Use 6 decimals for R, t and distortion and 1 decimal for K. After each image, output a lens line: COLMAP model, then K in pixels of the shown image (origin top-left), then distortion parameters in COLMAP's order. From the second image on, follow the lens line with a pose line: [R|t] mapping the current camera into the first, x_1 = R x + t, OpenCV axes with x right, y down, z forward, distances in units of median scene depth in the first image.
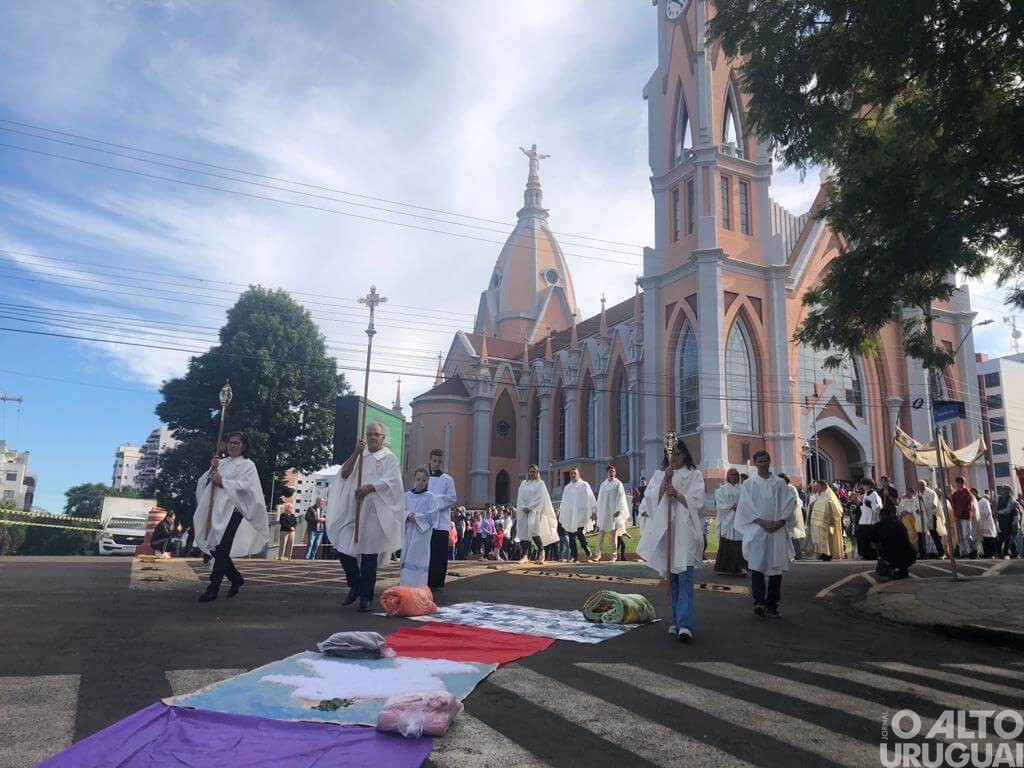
lens RADIAL K [[772.7, 0, 512.0], [0, 772.7, 384.0], [0, 0, 1]] dist [0.052689, -0.172442]
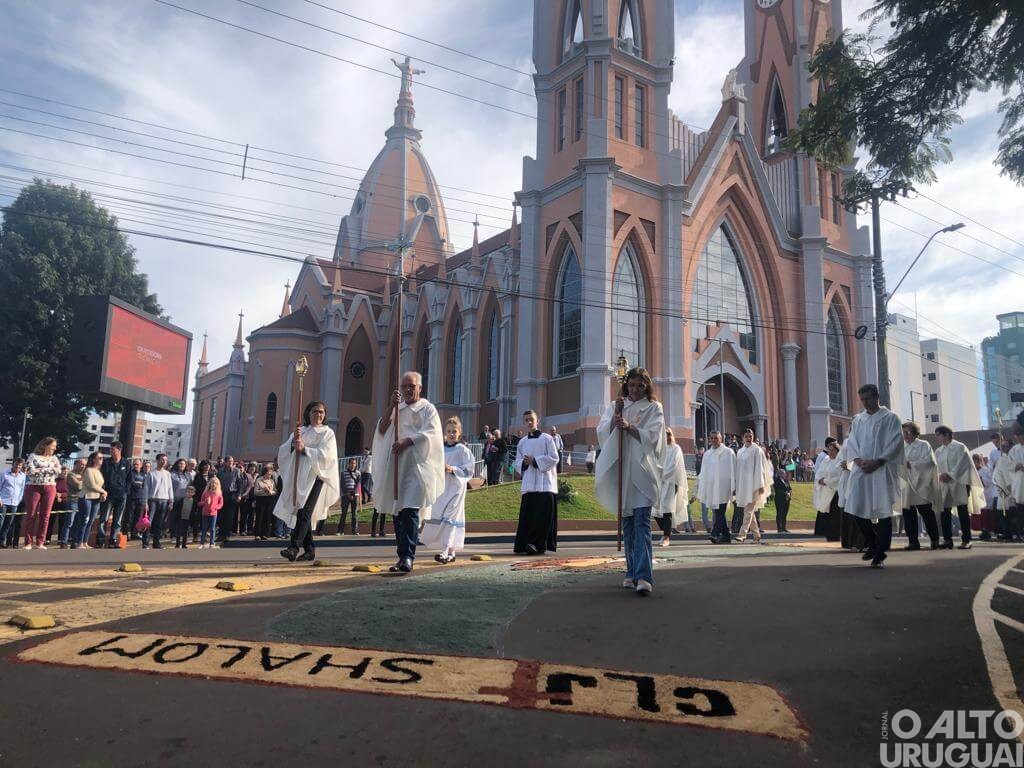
lens RADIAL K [[803.5, 0, 494.5], [0, 803.5, 379.5], [0, 0, 1]] dist [-0.000345, -0.023440]
pose [[0.990298, 0.025104, 0.136675, 0.025085], [-0.032698, 0.998027, 0.053603, 0.020807], [-0.135059, -0.057552, 0.989165, 0.121752]]
